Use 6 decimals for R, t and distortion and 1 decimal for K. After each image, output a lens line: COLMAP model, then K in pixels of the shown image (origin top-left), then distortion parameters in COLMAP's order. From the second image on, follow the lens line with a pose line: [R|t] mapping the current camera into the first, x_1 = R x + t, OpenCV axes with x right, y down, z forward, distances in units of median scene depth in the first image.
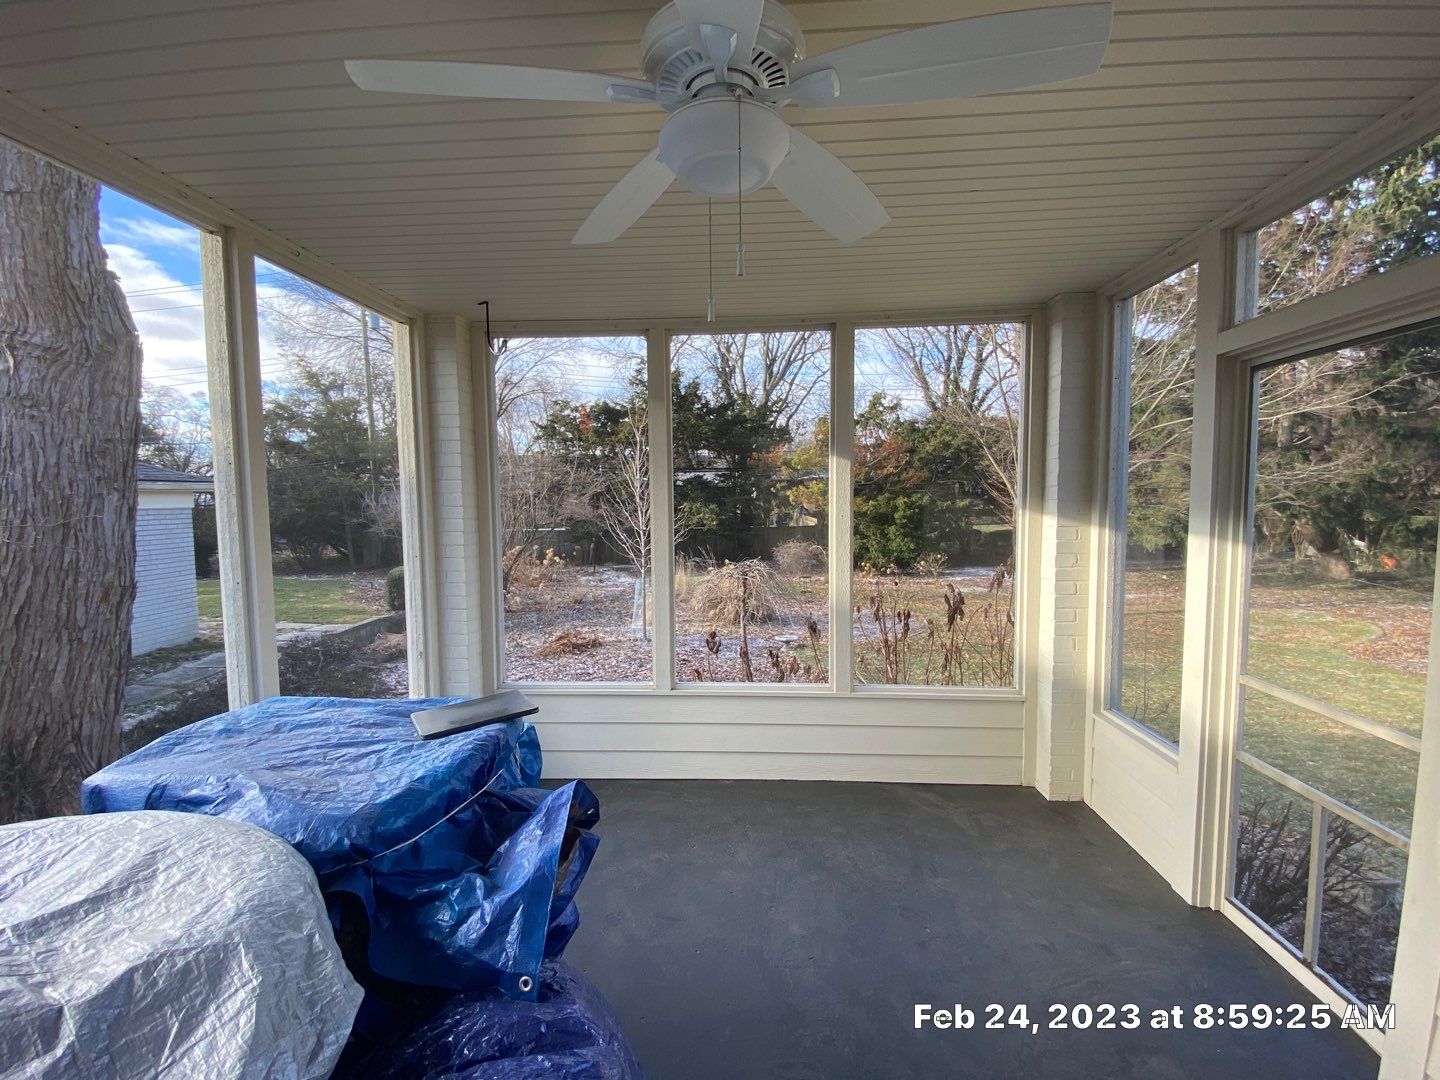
lens RADIAL K [[663.4, 0, 713.7], [0, 663.4, 545.8], [0, 0, 1]] dist [-0.021088, -0.000454]
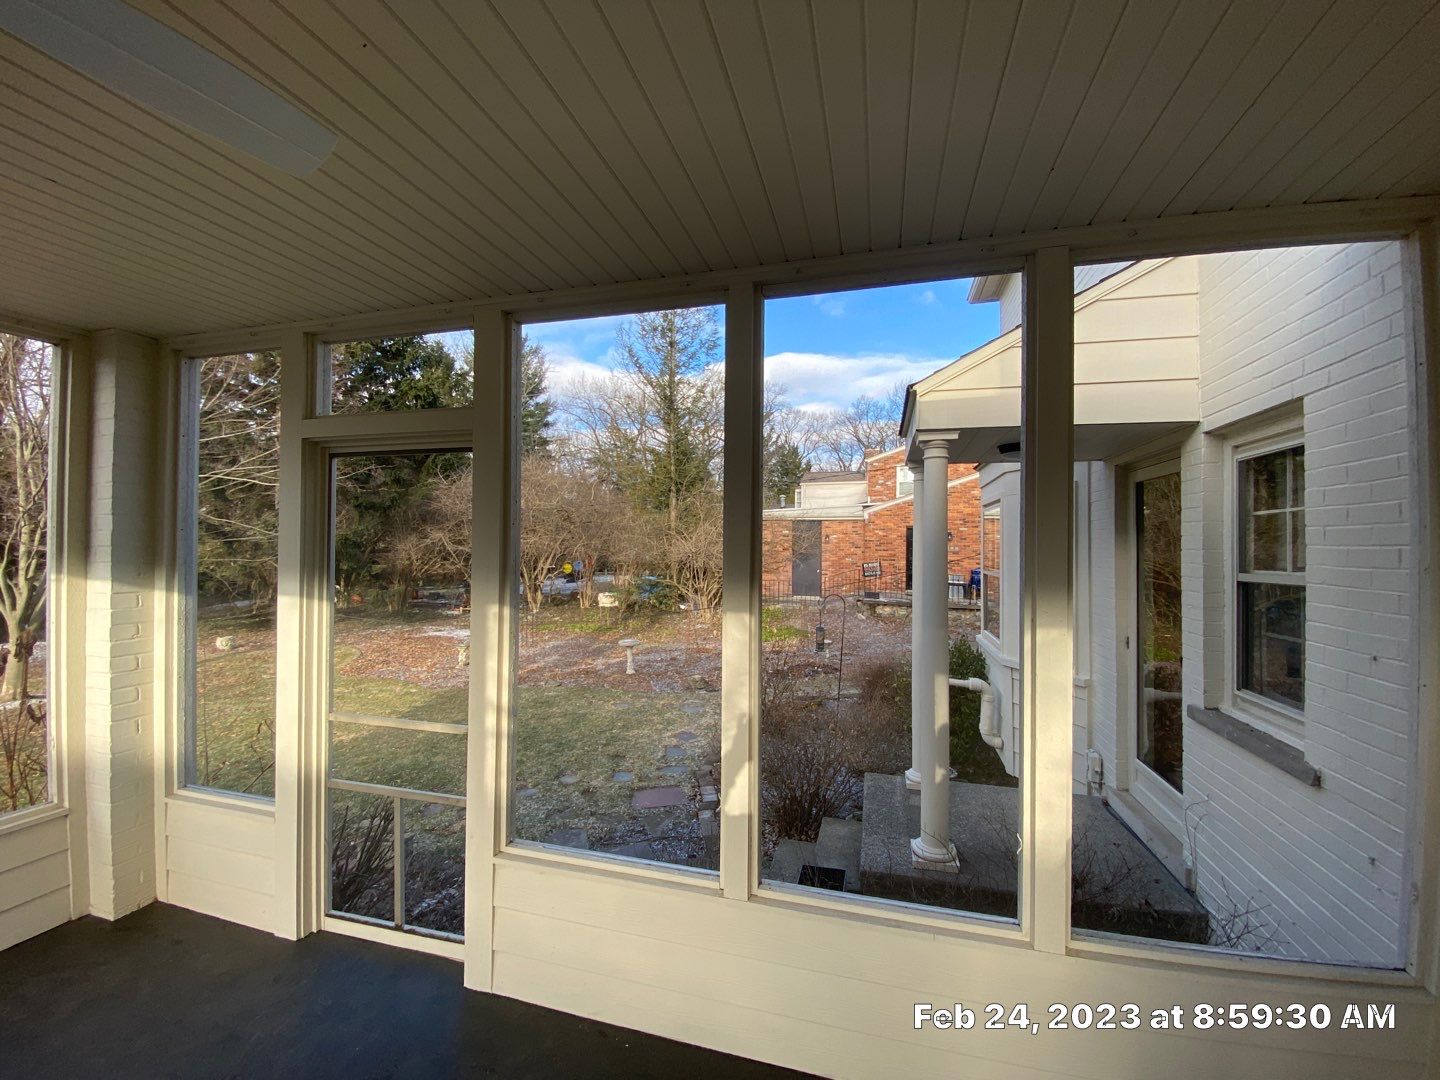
lens RADIAL K [[591.1, 0, 722.9], [0, 591.1, 541.6], [0, 0, 1]] dist [-0.001889, -0.002629]
pose [[0.189128, 0.027498, 0.981567, -0.099561], [0.054109, 0.997797, -0.038378, -0.028236], [-0.980460, 0.060370, 0.187224, 0.082933]]
